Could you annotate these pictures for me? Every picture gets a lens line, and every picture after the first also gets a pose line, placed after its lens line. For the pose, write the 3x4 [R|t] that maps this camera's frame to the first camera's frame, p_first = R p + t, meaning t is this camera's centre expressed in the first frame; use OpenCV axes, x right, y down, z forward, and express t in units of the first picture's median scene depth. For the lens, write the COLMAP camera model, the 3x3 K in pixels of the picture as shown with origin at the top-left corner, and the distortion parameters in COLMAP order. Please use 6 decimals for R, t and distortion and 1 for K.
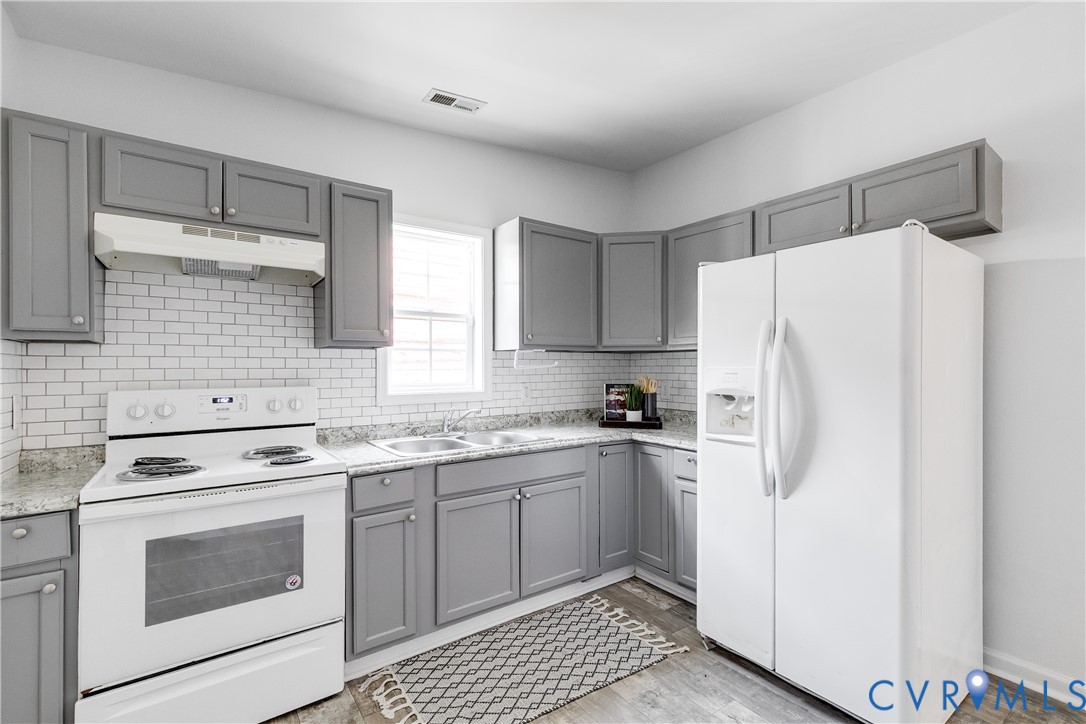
lens RADIAL K [[487.5, 0, 543.0], [0, 487.5, 362.0], [0, 0, 1]] dist [0.003262, 0.000171]
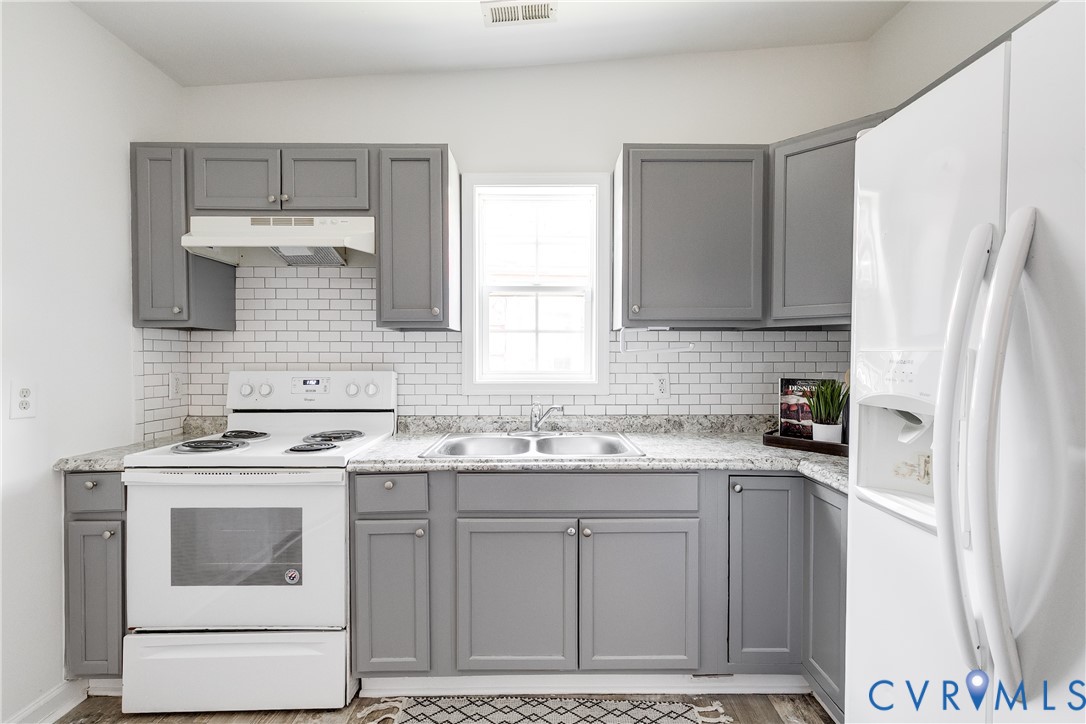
lens RADIAL K [[487.5, 0, 543.0], [0, 487.5, 362.0], [0, 0, 1]] dist [0.003262, 0.000171]
pose [[0.816653, 0.011541, -0.577013, 0.324510], [0.002011, 0.999737, 0.022841, 0.010635], [0.577125, -0.019814, 0.816415, 0.390078]]
